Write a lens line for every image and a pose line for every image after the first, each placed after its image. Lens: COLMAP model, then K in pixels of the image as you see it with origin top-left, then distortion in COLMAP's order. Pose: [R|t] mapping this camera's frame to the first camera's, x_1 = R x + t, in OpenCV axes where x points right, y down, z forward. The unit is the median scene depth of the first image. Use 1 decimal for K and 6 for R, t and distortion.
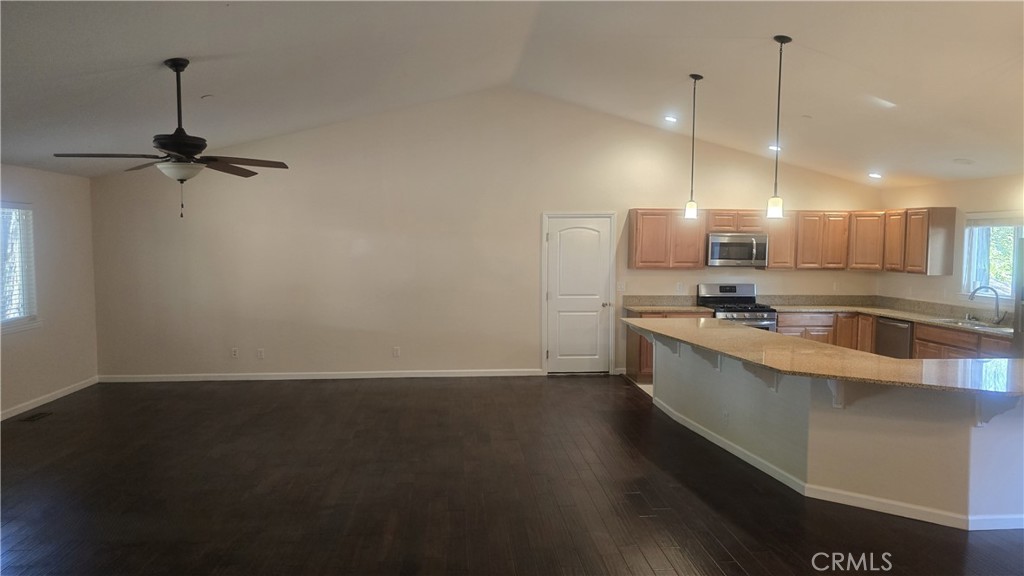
lens RADIAL K [[684.9, 0, 524.2], [0, 684.9, 286.8], [0, 0, 1]] dist [0.073746, -0.079636]
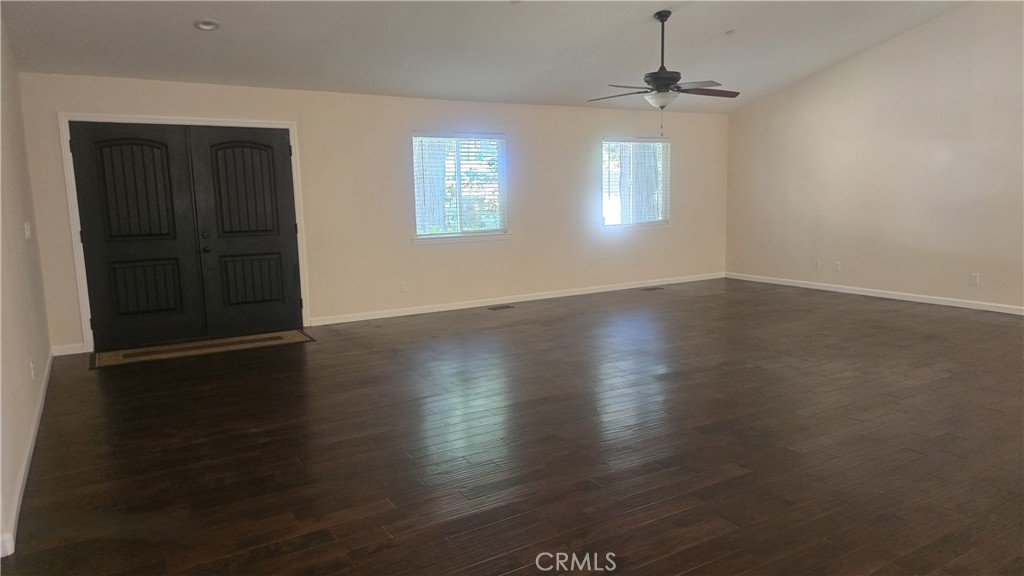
lens RADIAL K [[685.0, 0, 513.1], [0, 685.0, 305.0], [0, 0, 1]] dist [0.027079, -0.000946]
pose [[0.424159, 0.136614, -0.895224, 0.355959], [-0.036349, 0.990327, 0.133905, 0.031808], [0.904858, -0.024256, 0.425023, 0.105787]]
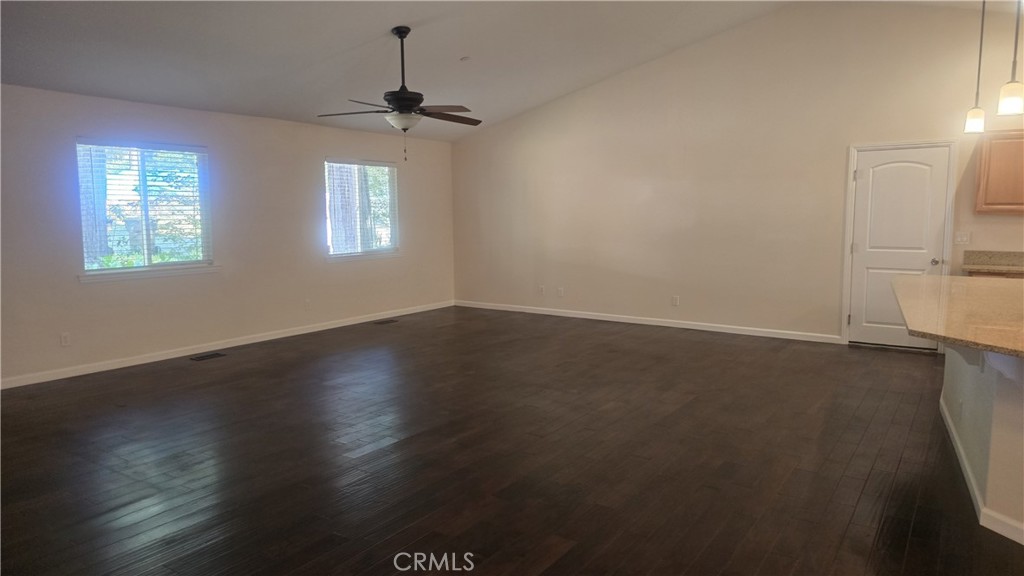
lens RADIAL K [[684.9, 0, 524.2], [0, 684.9, 286.8], [0, 0, 1]] dist [0.073746, -0.079636]
pose [[0.777573, 0.063925, -0.625535, 0.258612], [-0.034960, 0.997675, 0.058498, 0.025546], [0.627821, -0.023618, 0.778000, 0.109780]]
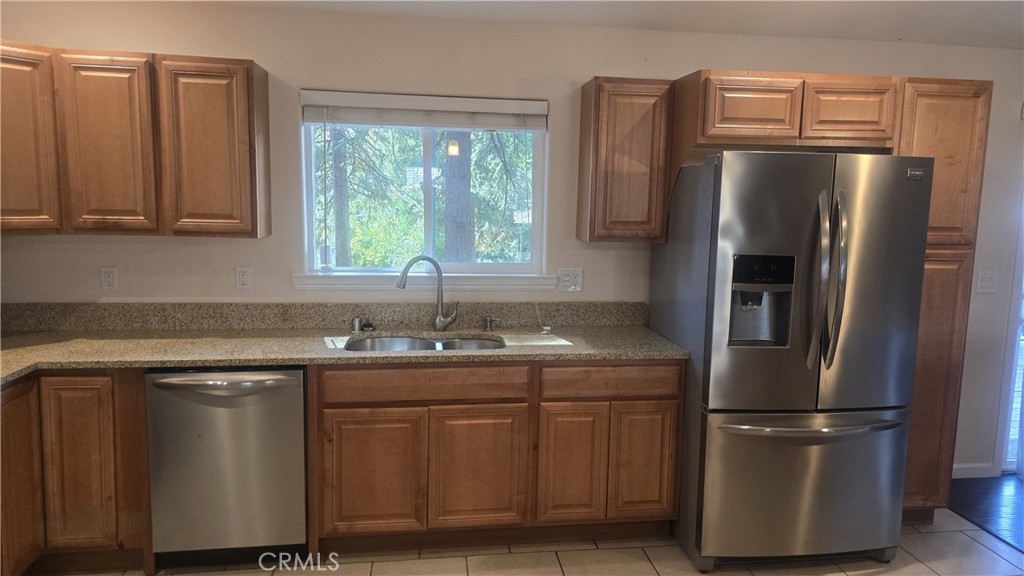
lens RADIAL K [[687.7, 0, 528.6], [0, 687.7, 279.6], [0, 0, 1]] dist [0.066422, -0.074405]
pose [[-0.037952, -0.127286, 0.991140, 0.167978], [0.042935, 0.990731, 0.128878, -0.034324], [-0.998357, 0.047446, -0.032135, 0.787803]]
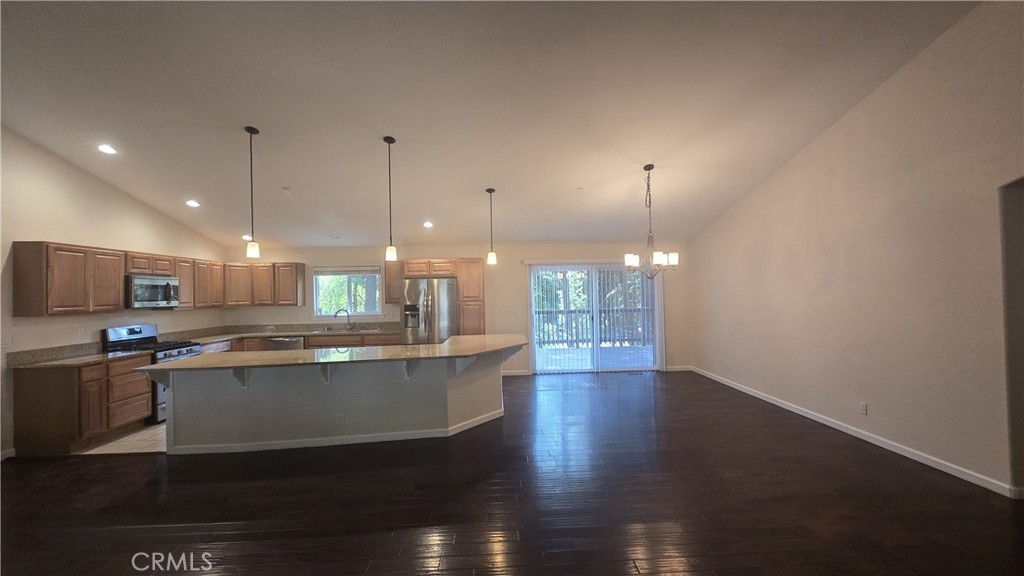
lens RADIAL K [[419.6, 0, 512.0], [0, 419.6, 288.0], [0, 0, 1]] dist [0.002260, -0.000006]
pose [[0.064595, 0.002036, 0.997909, -0.297836], [0.084376, 0.996406, -0.007495, -0.008470], [-0.994338, 0.084684, 0.064191, 0.421142]]
